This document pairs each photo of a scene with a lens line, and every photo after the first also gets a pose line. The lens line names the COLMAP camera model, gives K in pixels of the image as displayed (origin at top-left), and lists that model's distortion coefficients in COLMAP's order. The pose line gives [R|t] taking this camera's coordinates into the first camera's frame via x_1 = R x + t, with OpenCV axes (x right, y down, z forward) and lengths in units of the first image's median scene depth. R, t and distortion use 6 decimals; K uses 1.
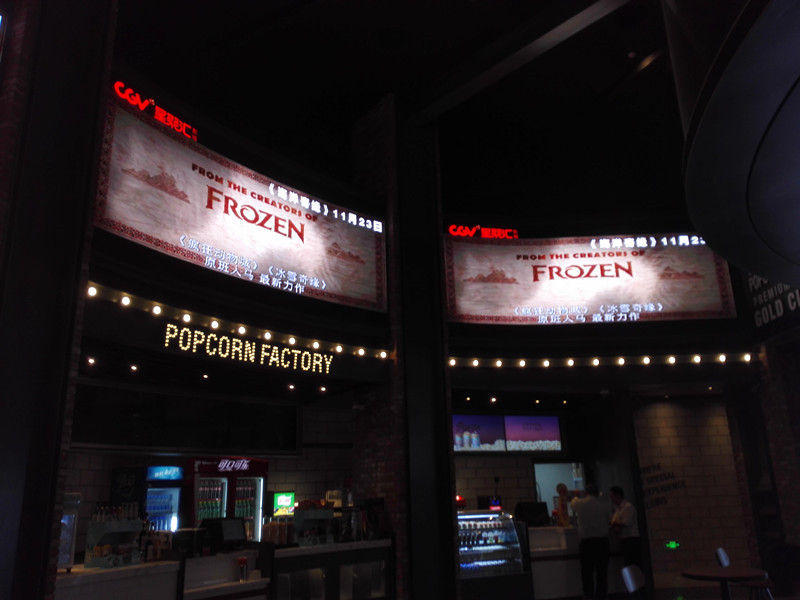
lens RADIAL K [[653.1, 0, 403.1], [0, 653.1, 301.5], [0, 0, 1]] dist [0.118791, -0.190414]
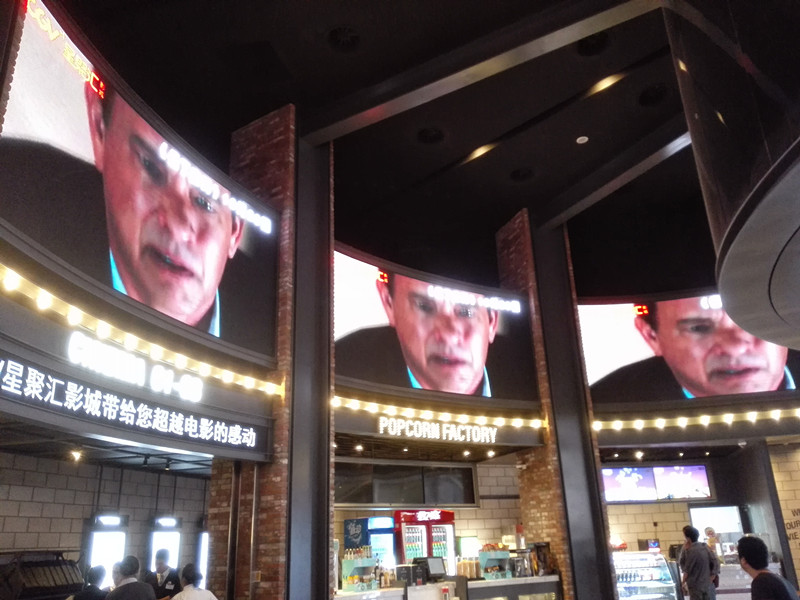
lens RADIAL K [[653.1, 0, 403.1], [0, 653.1, 301.5], [0, 0, 1]] dist [0.118791, -0.190414]
pose [[0.968505, -0.093668, -0.230704, 0.035520], [0.080638, 0.994602, -0.065298, -0.095390], [0.235575, 0.044638, 0.970831, -0.305584]]
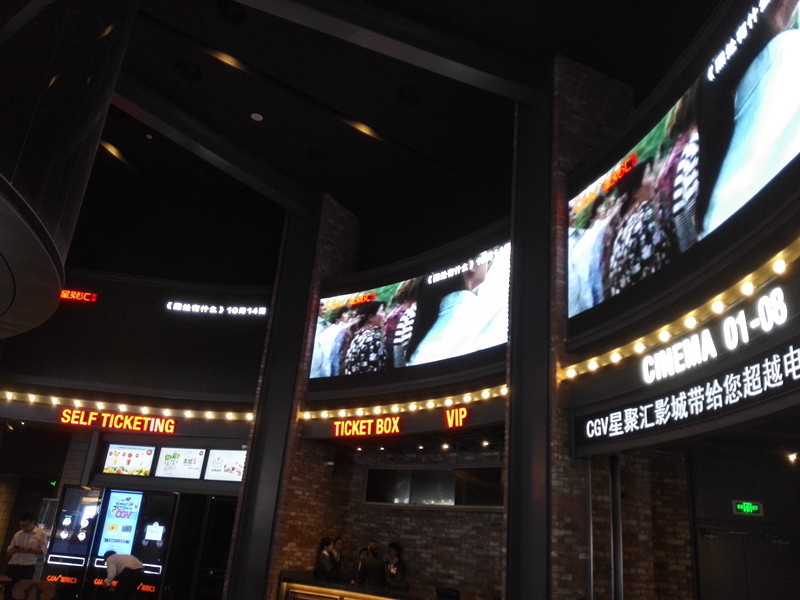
lens RADIAL K [[653.1, 0, 403.1], [0, 653.1, 301.5], [0, 0, 1]] dist [0.118791, -0.190414]
pose [[-0.987137, -0.101215, -0.123762, -0.047276], [-0.008422, 0.805940, -0.591937, 0.155119], [0.159657, -0.583280, -0.796425, 0.527078]]
